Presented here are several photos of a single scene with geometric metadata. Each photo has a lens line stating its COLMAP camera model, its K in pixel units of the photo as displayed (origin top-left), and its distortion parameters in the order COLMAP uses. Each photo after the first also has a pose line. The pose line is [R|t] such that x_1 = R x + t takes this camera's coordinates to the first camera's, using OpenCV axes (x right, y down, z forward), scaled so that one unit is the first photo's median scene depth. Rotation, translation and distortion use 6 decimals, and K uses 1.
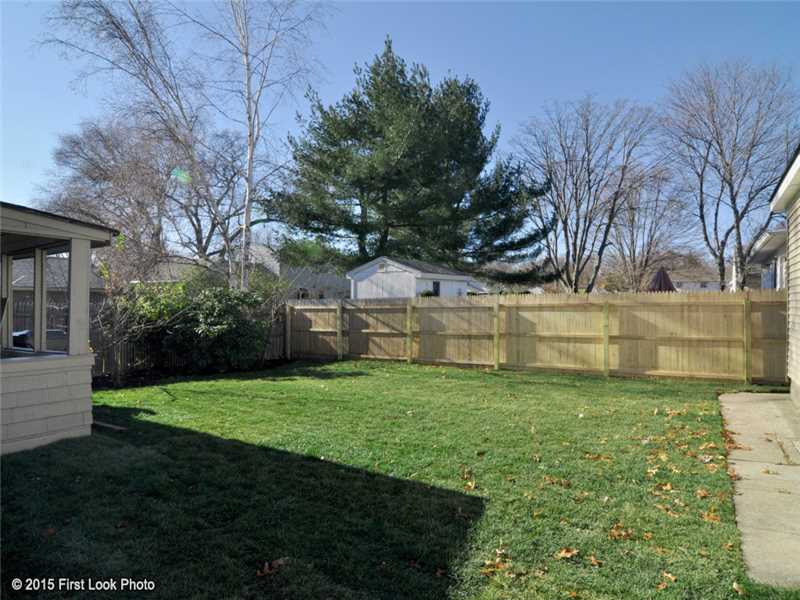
lens RADIAL K [[491.5, 0, 370.1], [0, 491.5, 310.4], [0, 0, 1]] dist [-0.001707, -0.001164]
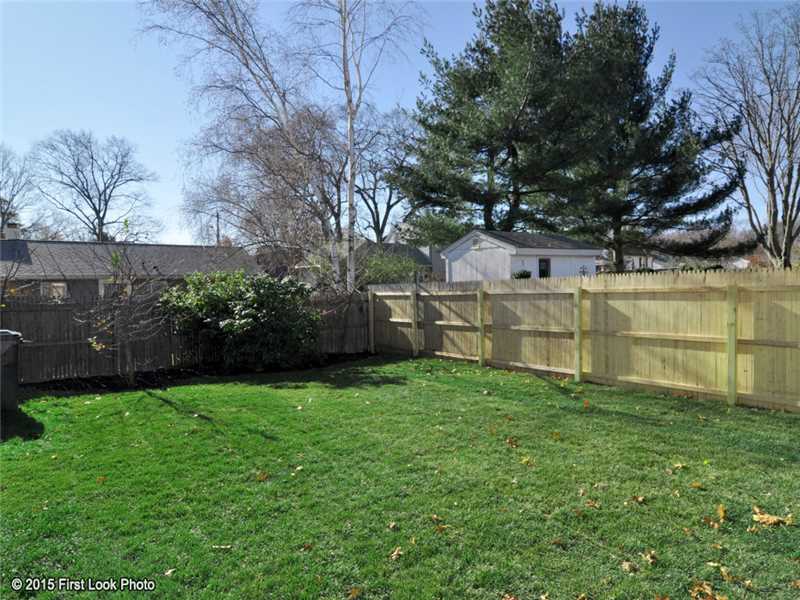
lens RADIAL K [[479.5, 0, 459.8], [0, 479.5, 308.5], [0, 0, 1]] dist [-0.002450, -0.001977]
pose [[0.960212, -0.003492, -0.279251, 0.241450], [0.015514, 0.999045, 0.040851, -0.013482], [0.278842, -0.043558, 0.959349, 0.245675]]
